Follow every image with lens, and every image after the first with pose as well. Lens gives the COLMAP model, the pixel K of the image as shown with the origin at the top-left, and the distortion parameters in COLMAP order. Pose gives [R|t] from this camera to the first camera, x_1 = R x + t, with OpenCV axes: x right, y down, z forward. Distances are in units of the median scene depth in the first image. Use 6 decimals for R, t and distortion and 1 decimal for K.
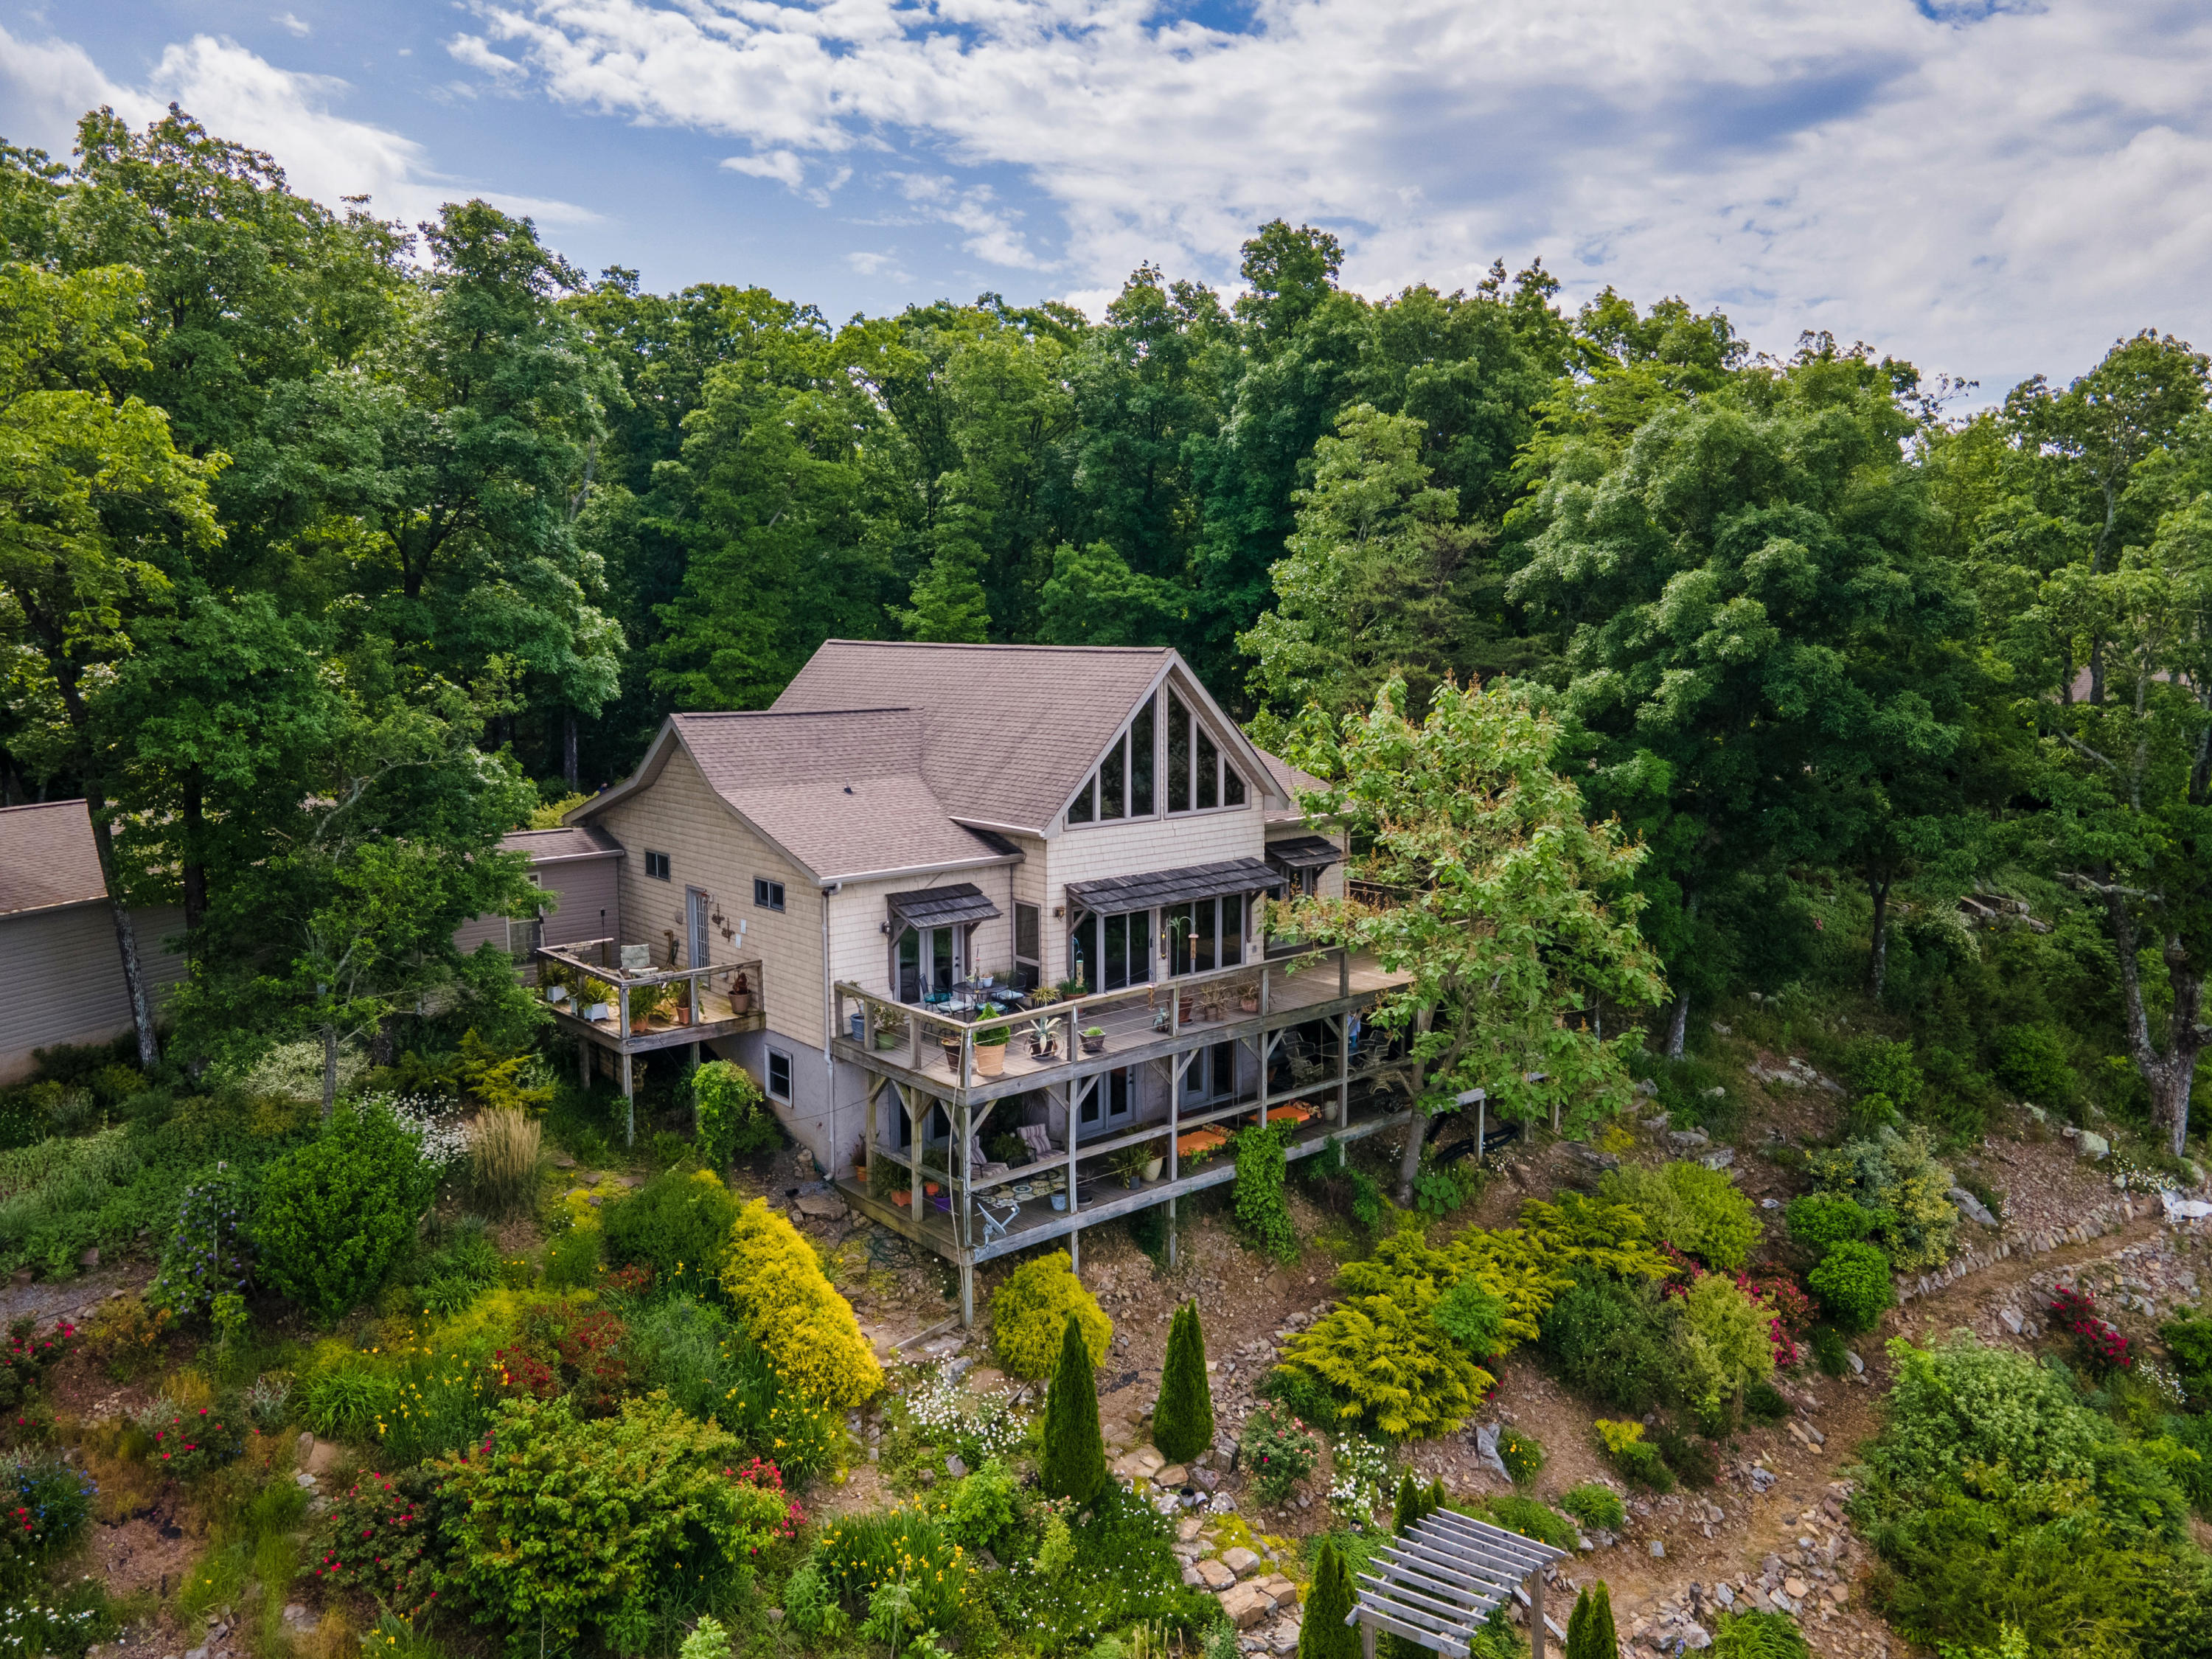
lens RADIAL K [[1644.1, 0, 1113.0], [0, 1644.1, 827.9], [0, 0, 1]] dist [0.010834, 0.064310]
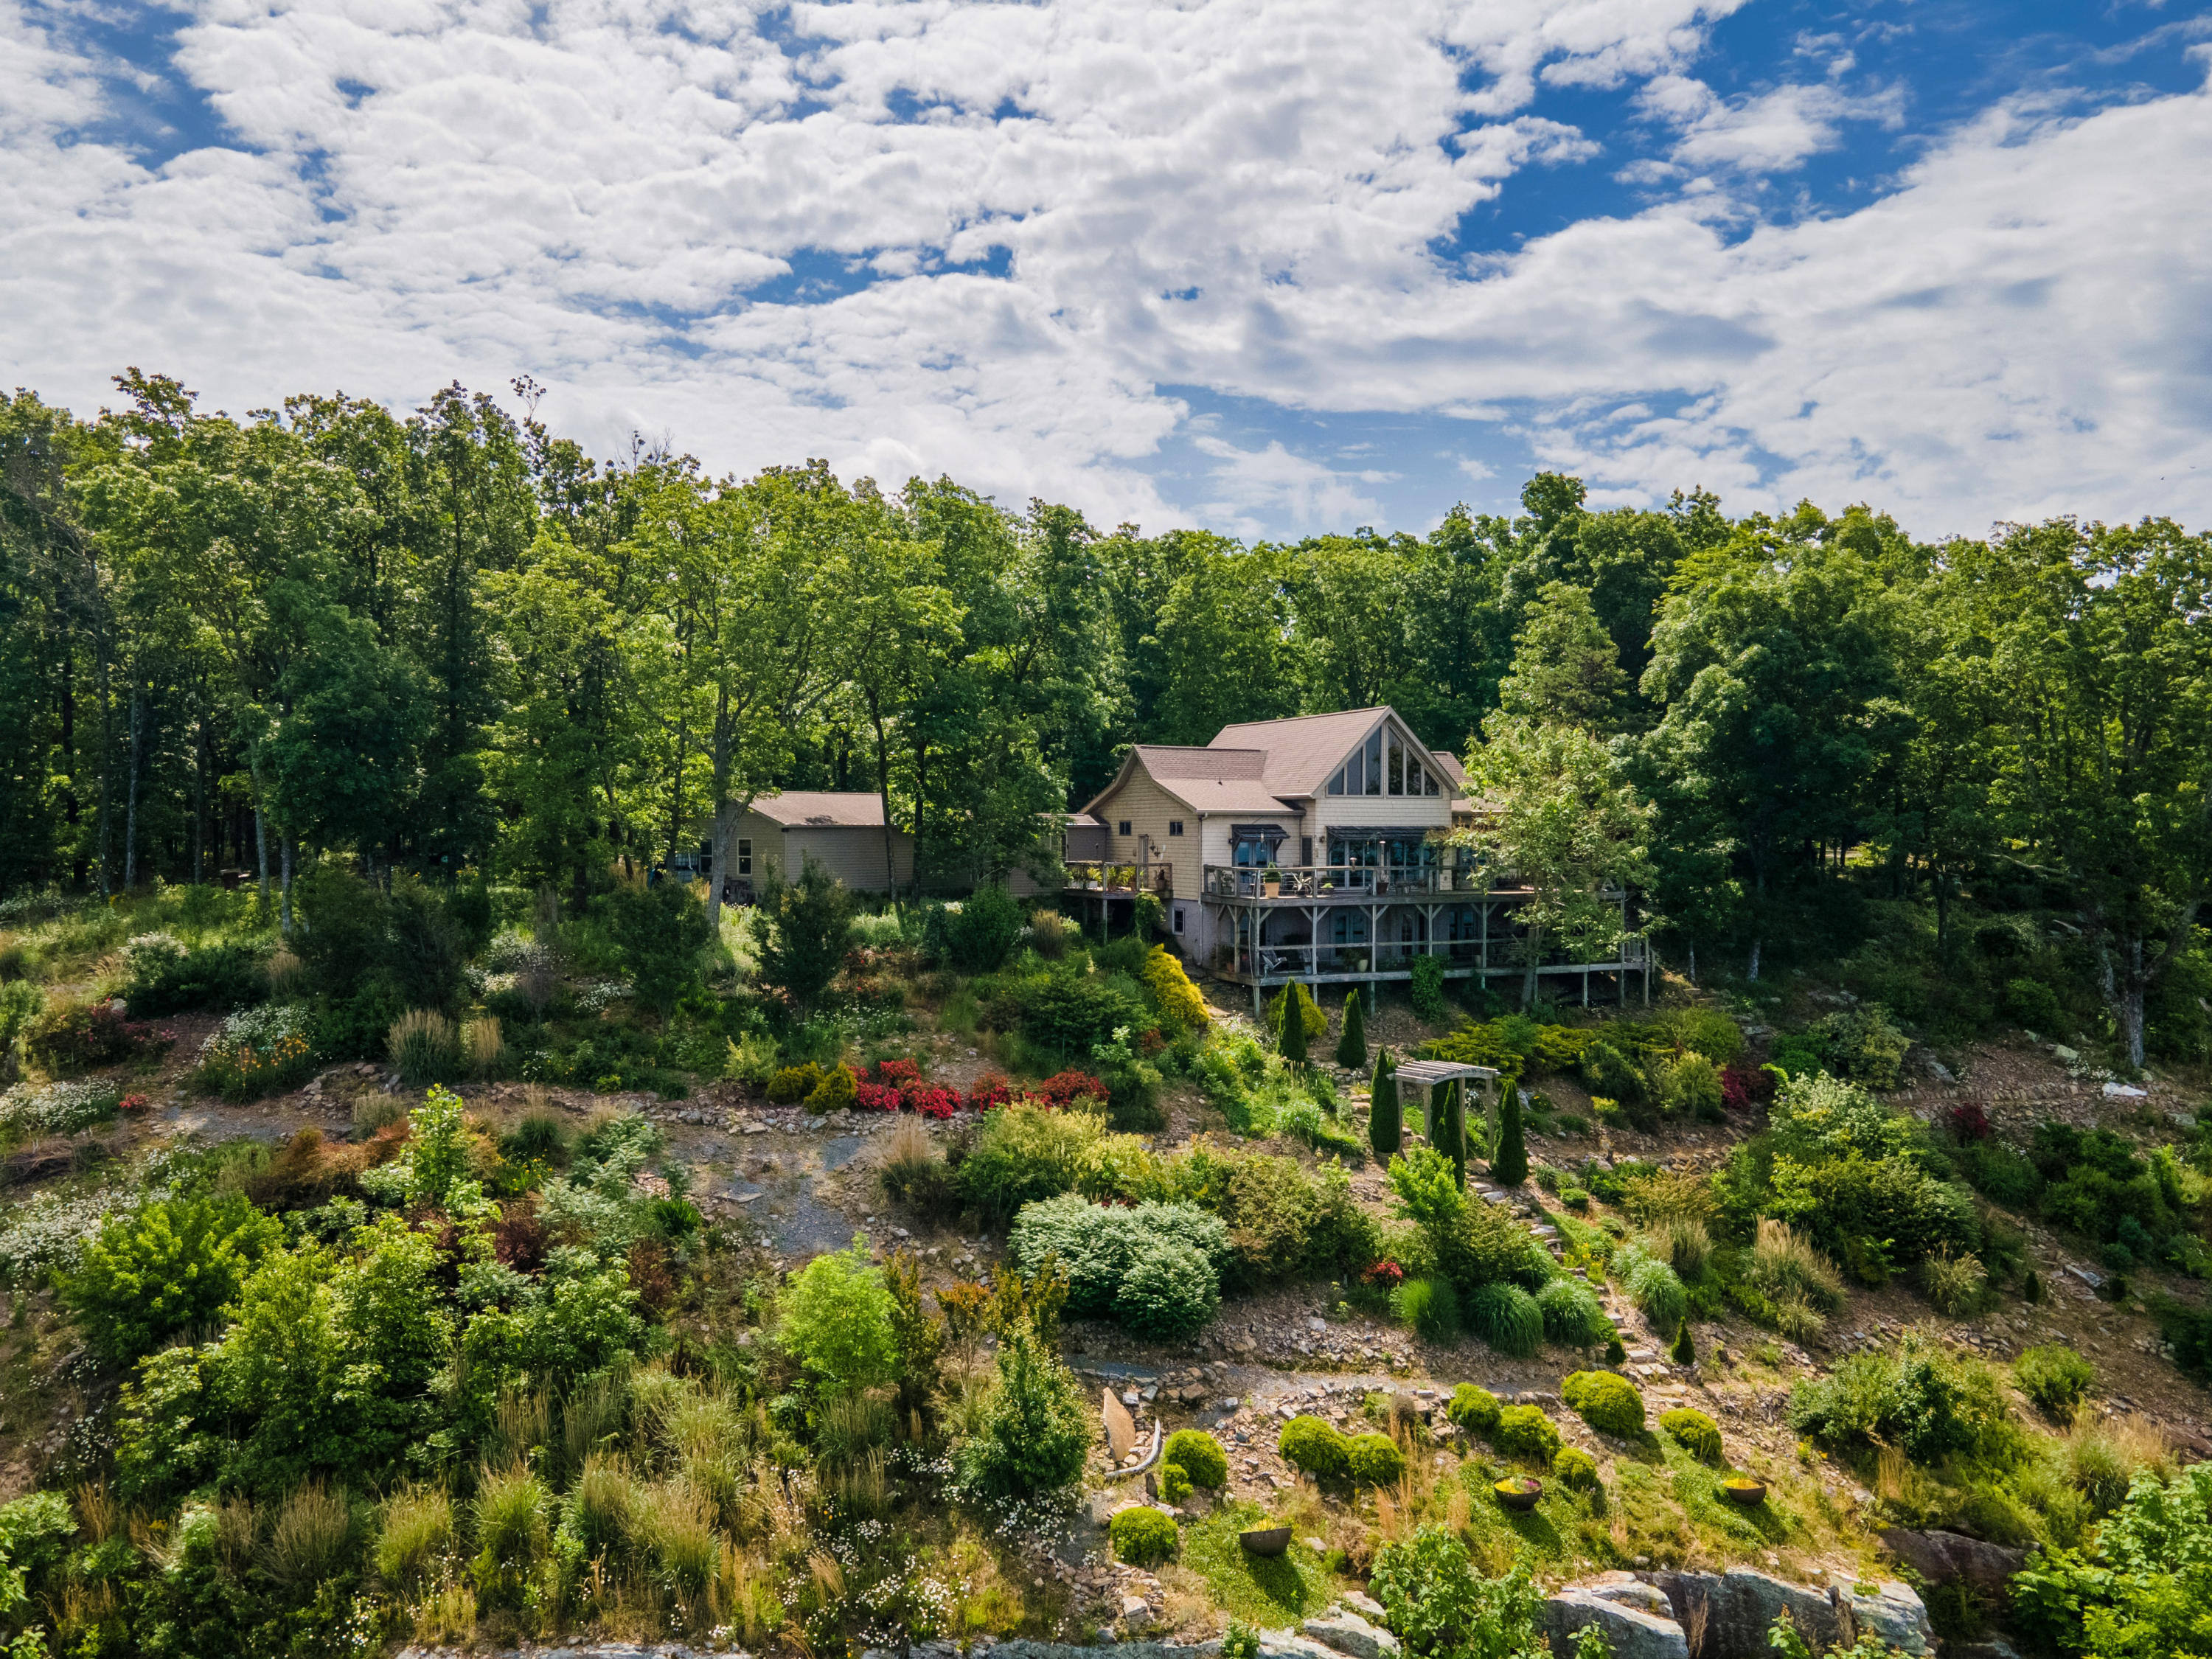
lens RADIAL K [[1644.1, 0, 1113.0], [0, 1644.1, 827.9], [0, 0, 1]] dist [0.010834, 0.064310]
pose [[0.955362, 0.002883, -0.295422, 0.291781], [-0.042137, 0.991059, -0.126593, 0.282894], [0.292416, 0.133390, 0.946942, -0.865105]]
